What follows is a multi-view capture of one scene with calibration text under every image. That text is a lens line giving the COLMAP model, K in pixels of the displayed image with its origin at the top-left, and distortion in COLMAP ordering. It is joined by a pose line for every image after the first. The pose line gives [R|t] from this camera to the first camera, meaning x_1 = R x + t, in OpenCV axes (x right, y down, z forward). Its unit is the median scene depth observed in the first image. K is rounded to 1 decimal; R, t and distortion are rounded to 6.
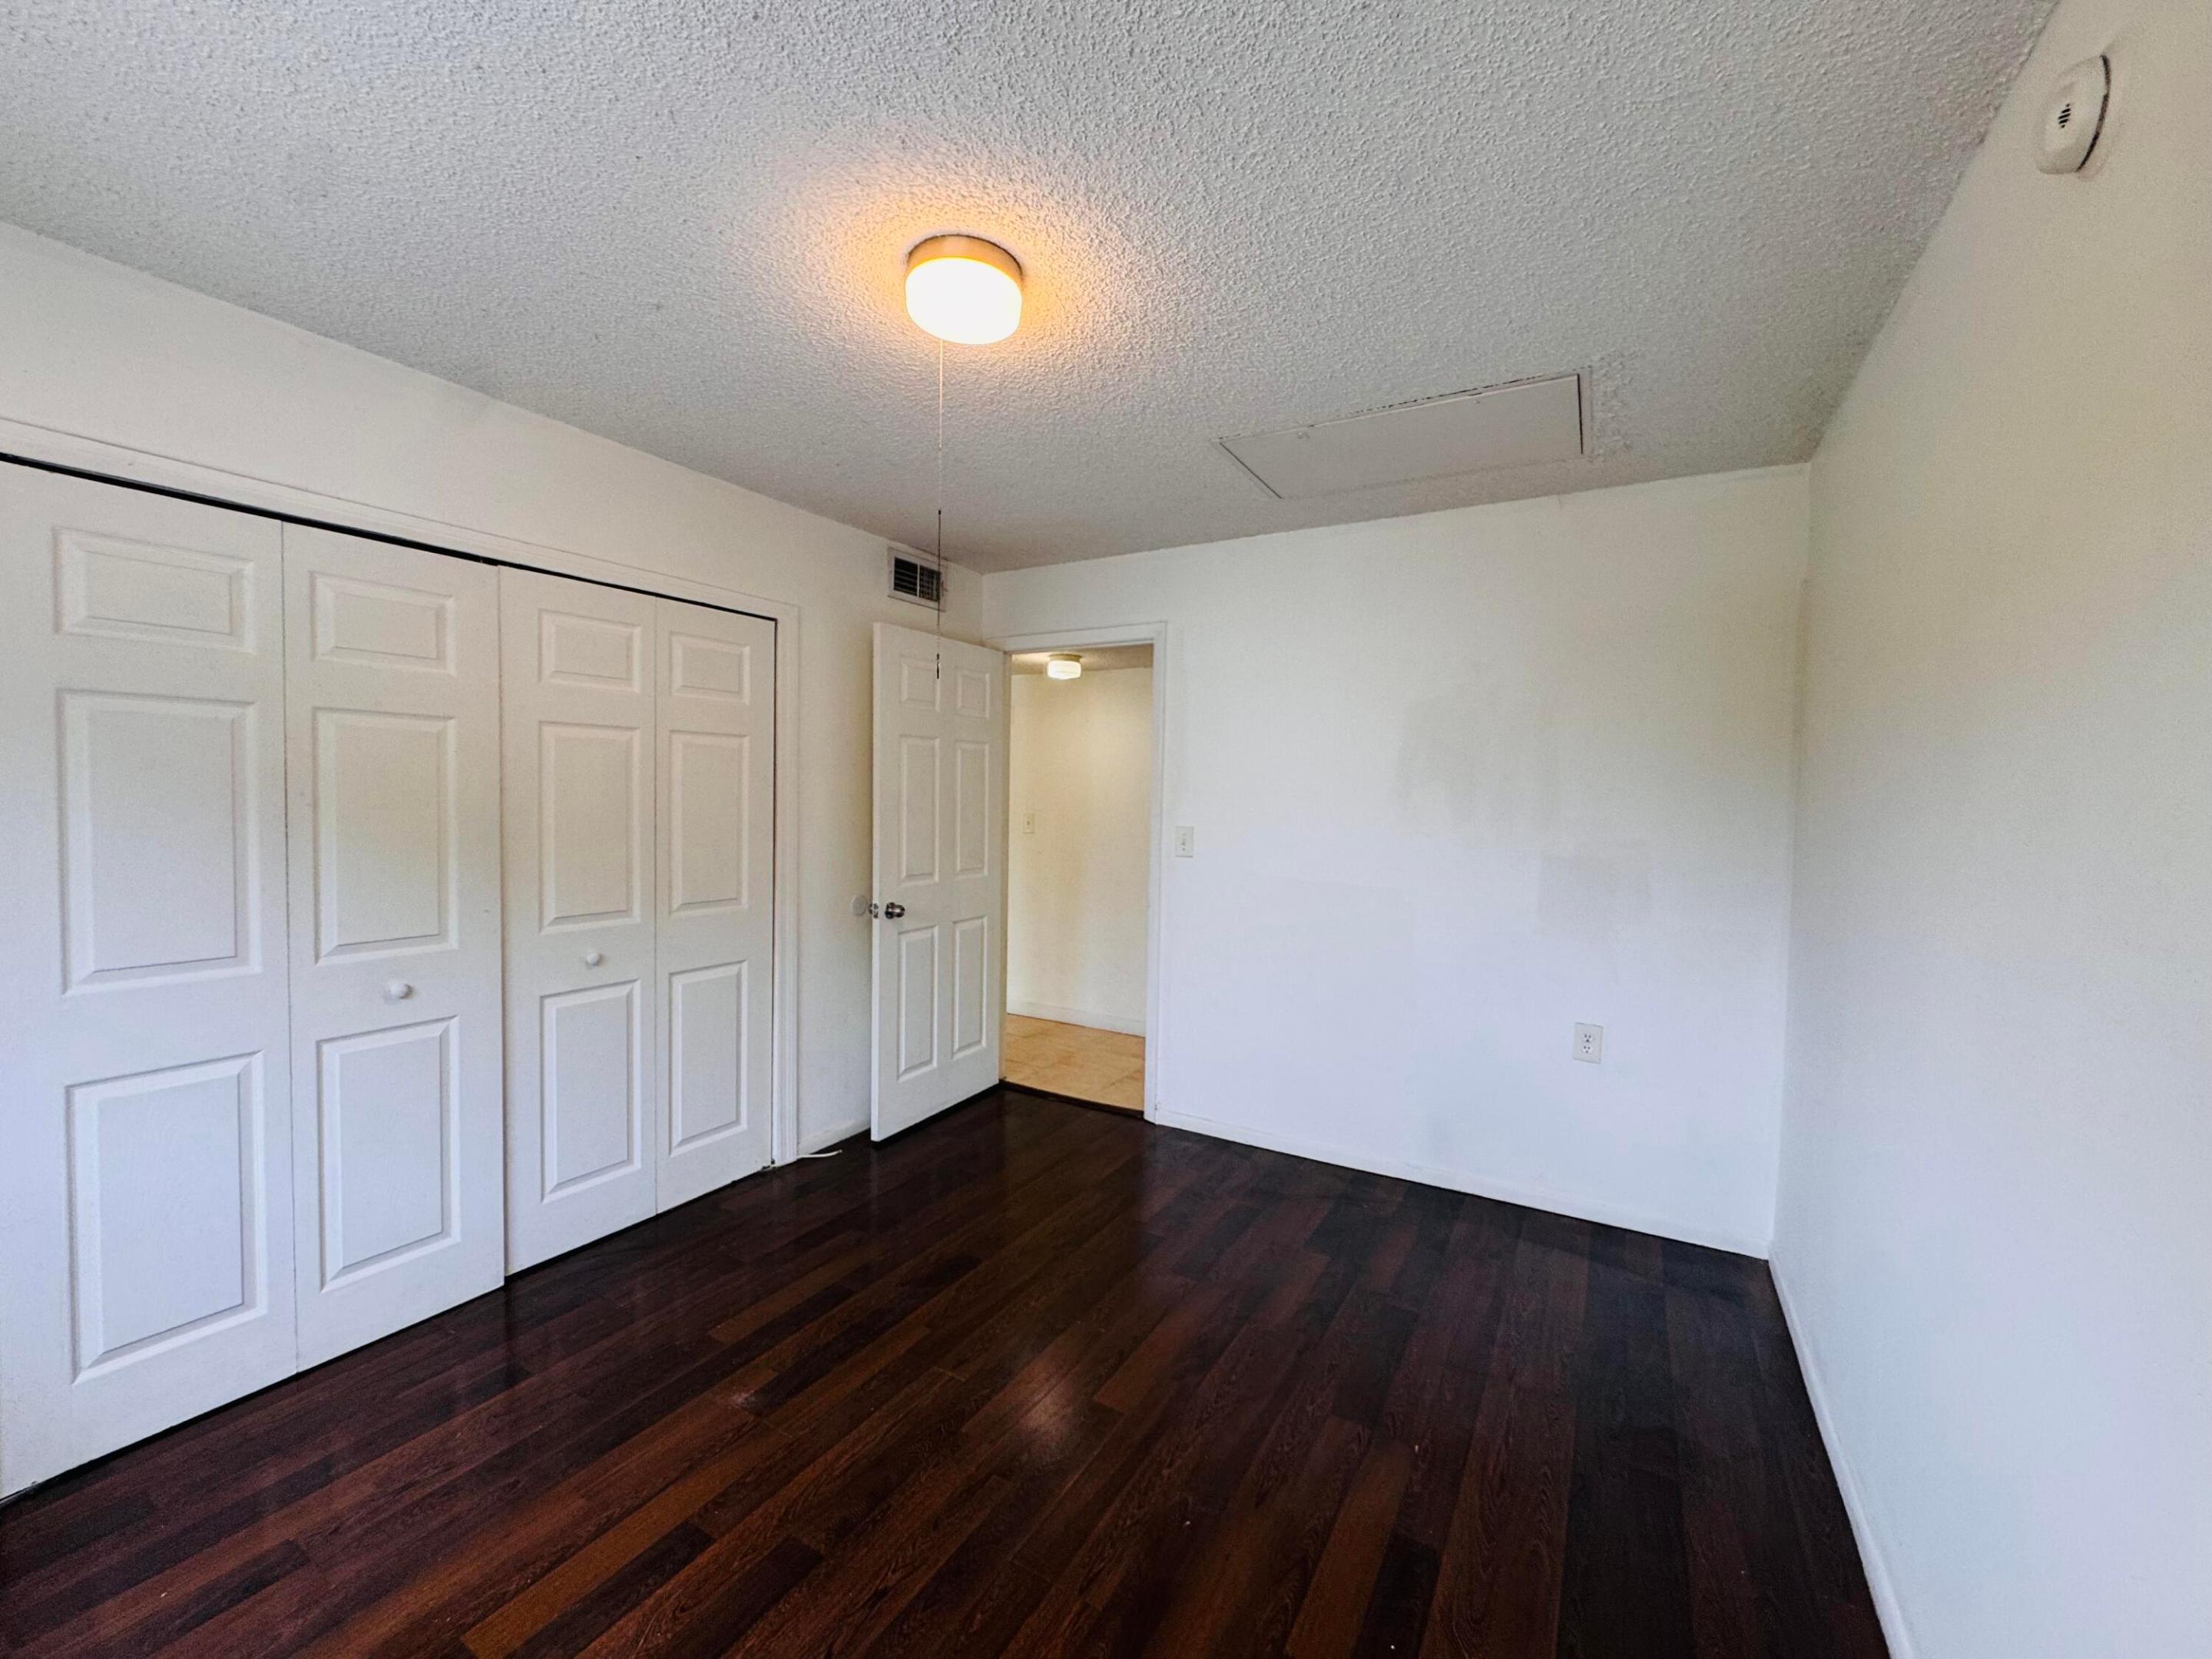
lens RADIAL K [[887.6, 0, 1102.6], [0, 887.6, 828.5], [0, 0, 1]] dist [-0.005608, 0.000557]
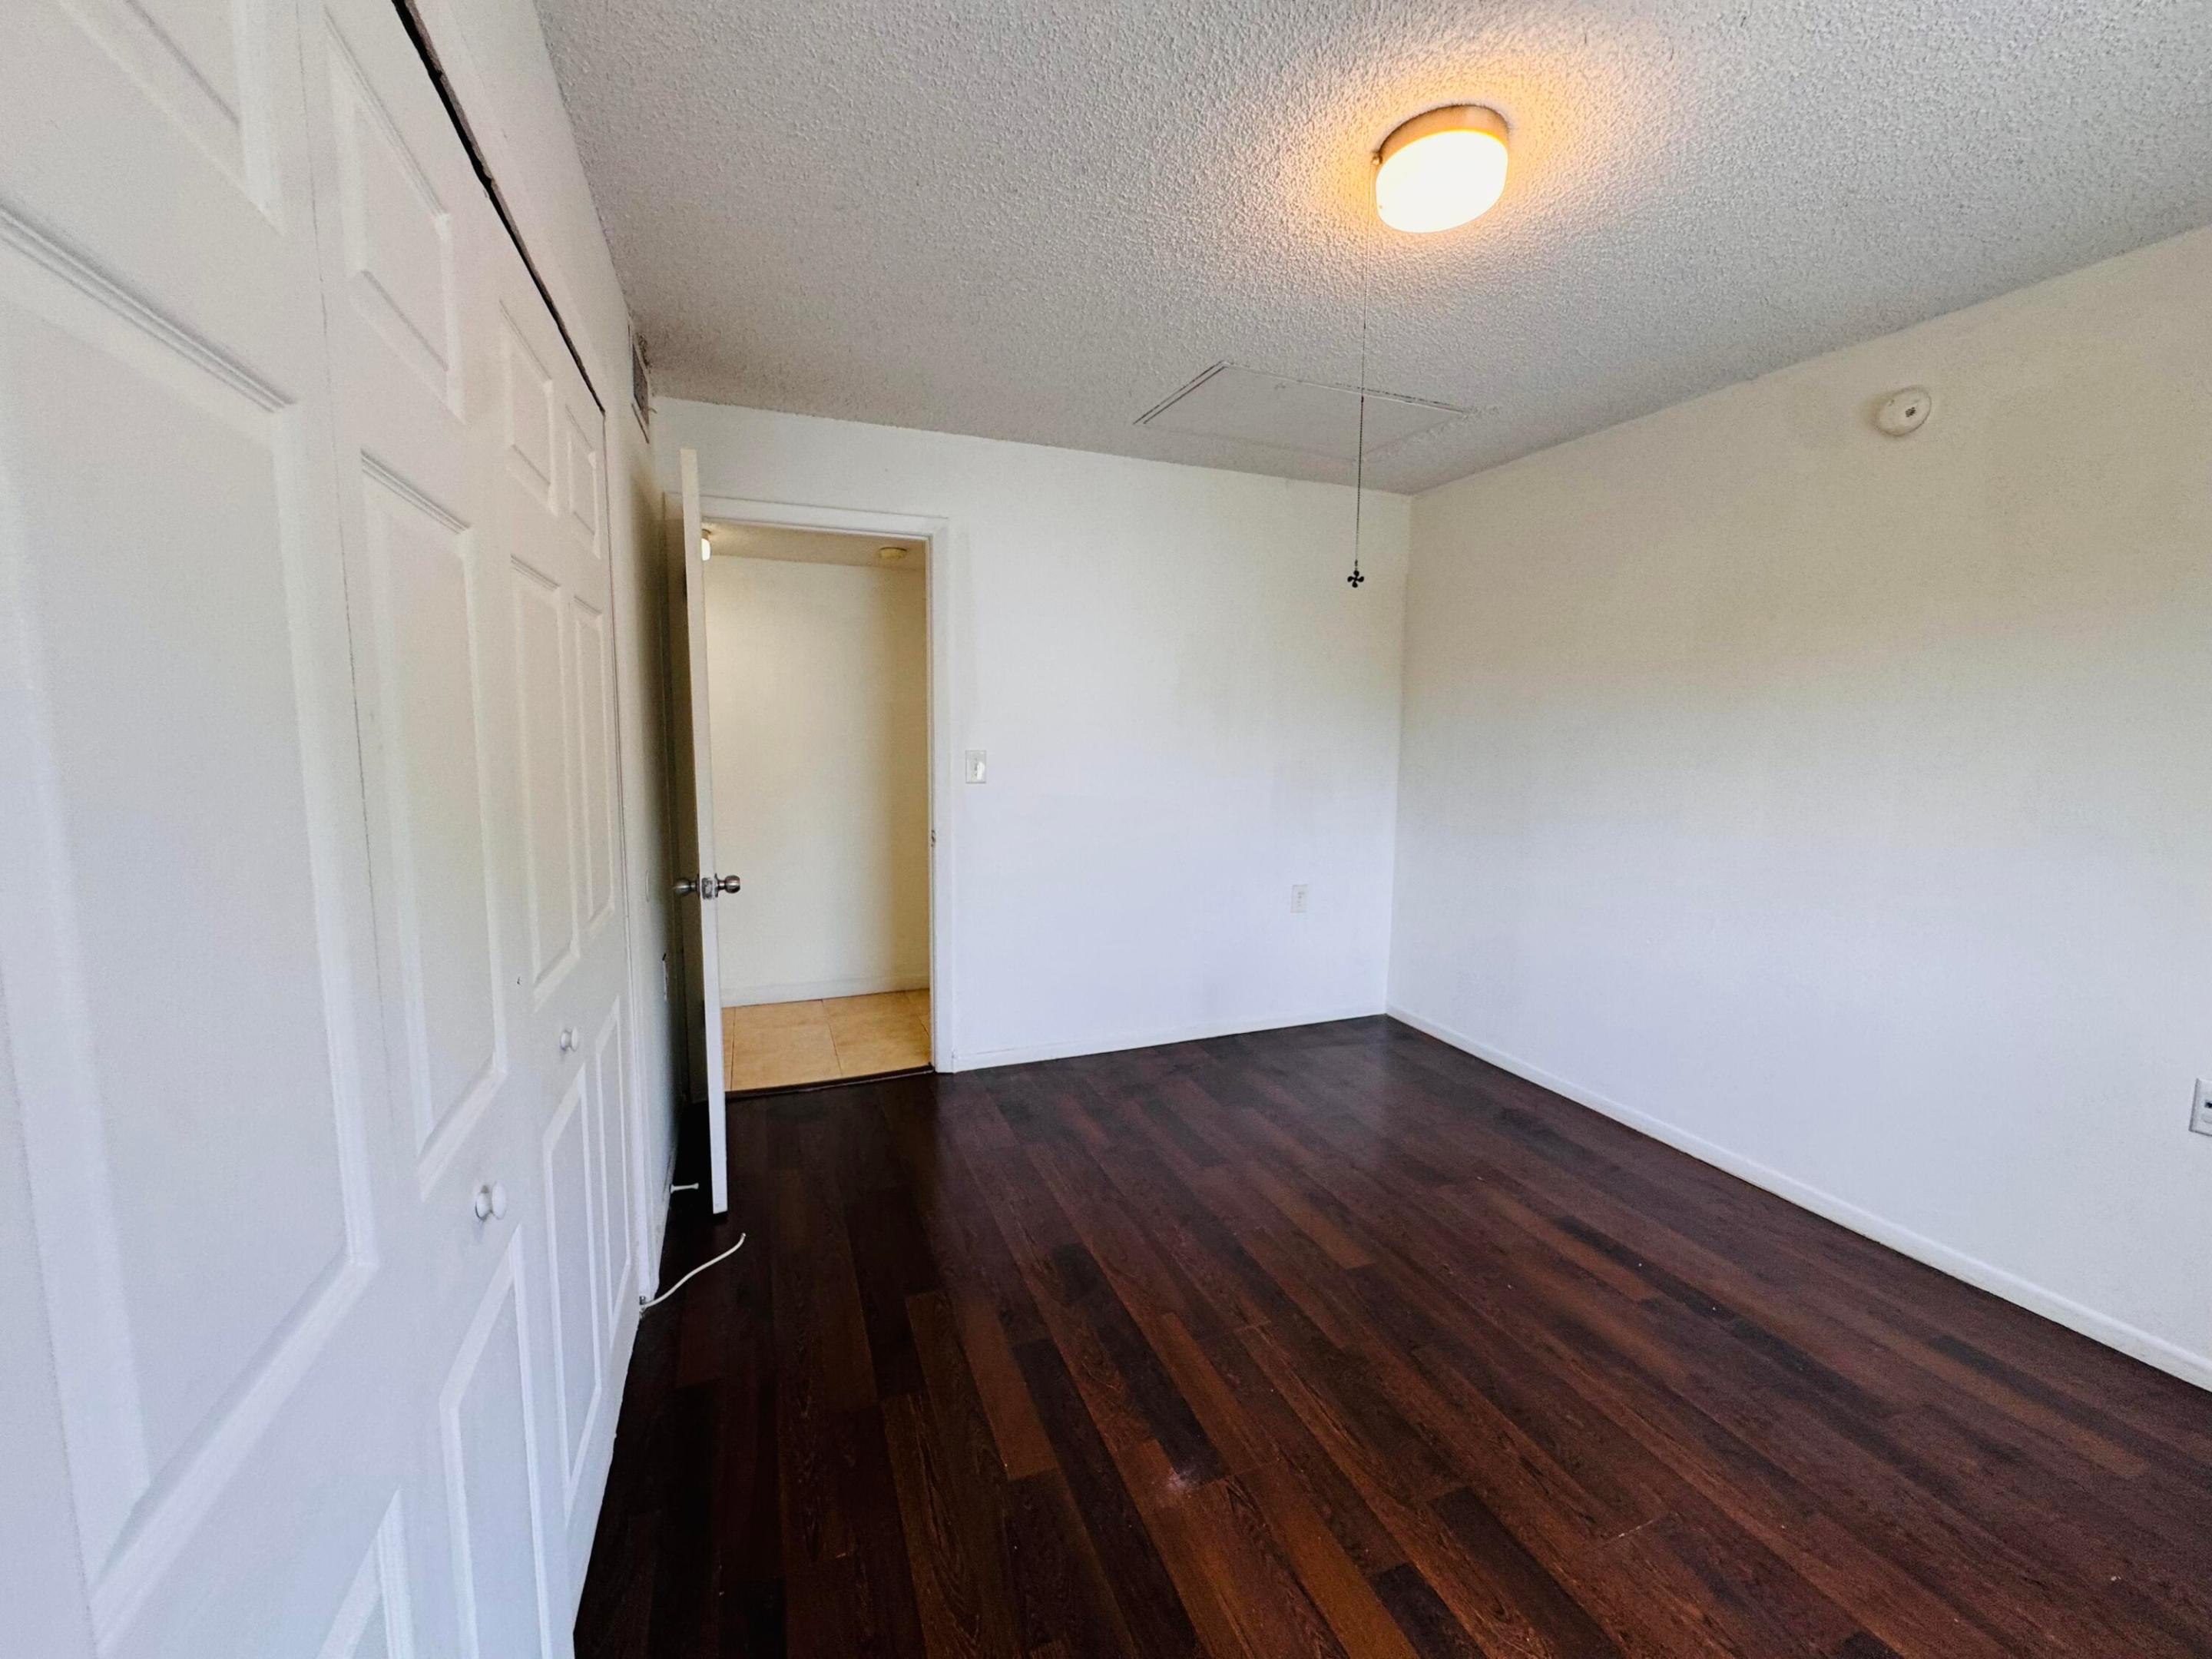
lens RADIAL K [[887.6, 0, 1102.9], [0, 887.6, 826.7], [0, 0, 1]] dist [-0.005608, 0.000557]
pose [[0.615870, -0.099004, 0.781602, -0.990393], [0.032426, 0.994418, 0.100410, -0.020480], [-0.787180, -0.036495, 0.615643, 0.575388]]
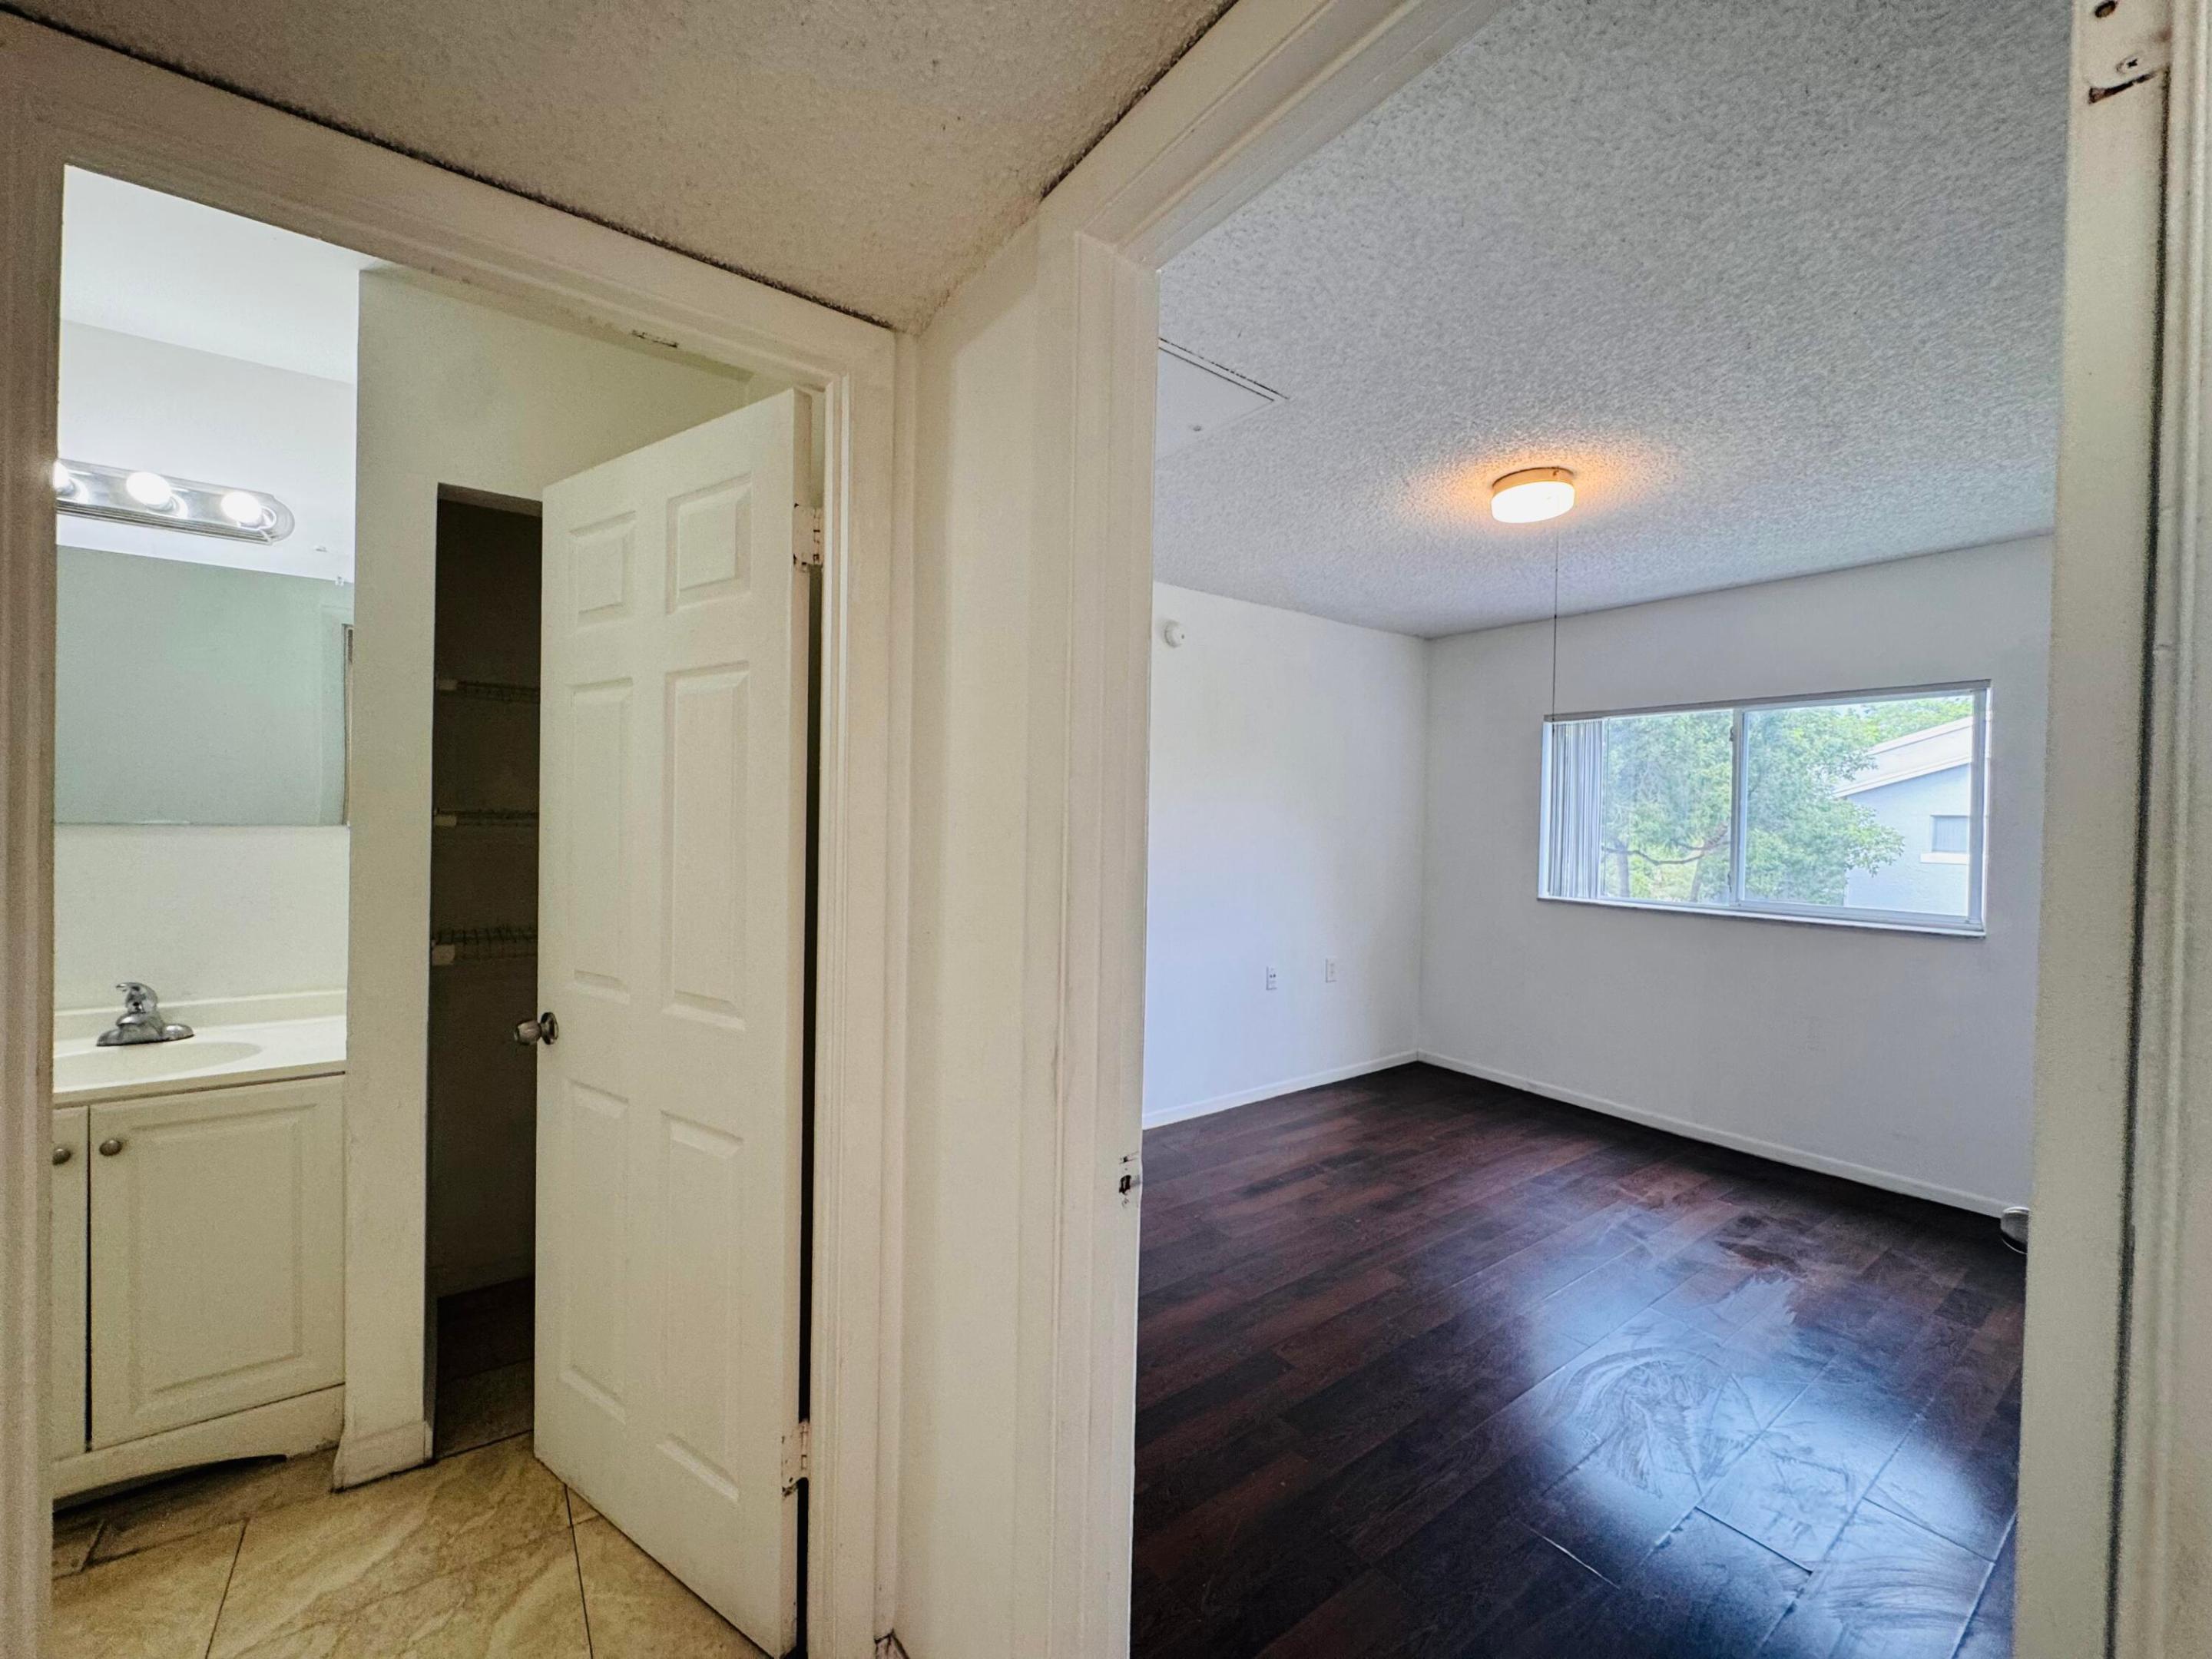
lens RADIAL K [[887.6, 0, 1106.9], [0, 887.6, 824.4], [0, 0, 1]] dist [-0.005608, 0.000557]
pose [[-0.920030, -0.040630, 0.389736, -0.117904], [-0.020624, 0.998252, 0.055383, -0.084224], [-0.391305, 0.042916, -0.919260, 2.255979]]
